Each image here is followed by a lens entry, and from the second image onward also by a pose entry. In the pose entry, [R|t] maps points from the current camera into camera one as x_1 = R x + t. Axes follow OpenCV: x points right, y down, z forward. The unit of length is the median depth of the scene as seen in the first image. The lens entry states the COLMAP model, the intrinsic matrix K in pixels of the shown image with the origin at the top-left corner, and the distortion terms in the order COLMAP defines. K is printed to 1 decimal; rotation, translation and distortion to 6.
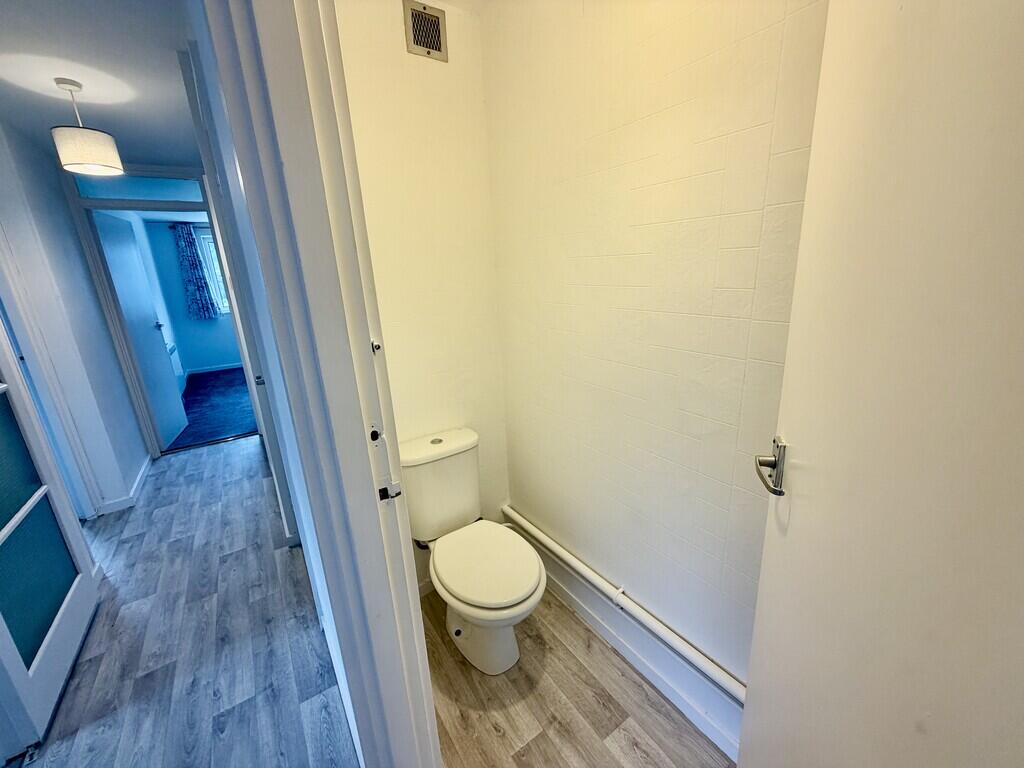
lens RADIAL K [[416.8, 0, 510.9], [0, 416.8, 386.3], [0, 0, 1]] dist [0.000001, 0.000250]
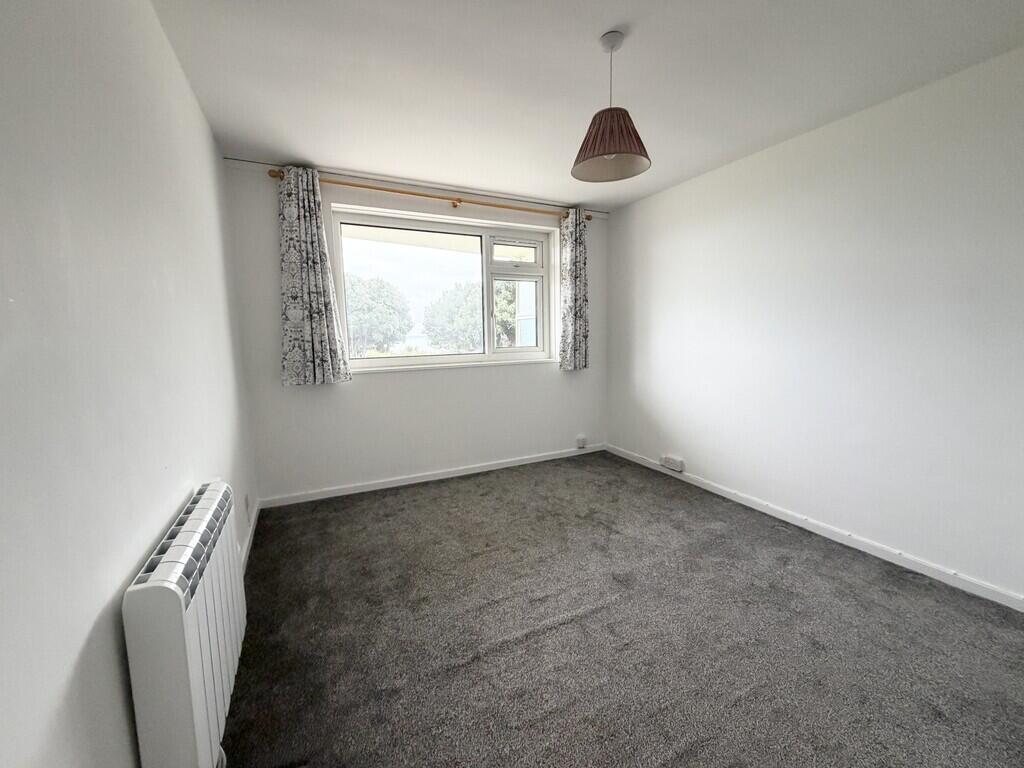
lens RADIAL K [[416.8, 0, 511.5], [0, 416.8, 384.5], [0, 0, 1]] dist [0.000001, 0.000250]
pose [[0.989889, 0.041055, -0.135771, -0.483677], [-0.061956, 0.986204, -0.153502, -0.110986], [0.127596, 0.160362, 0.978776, 0.617697]]
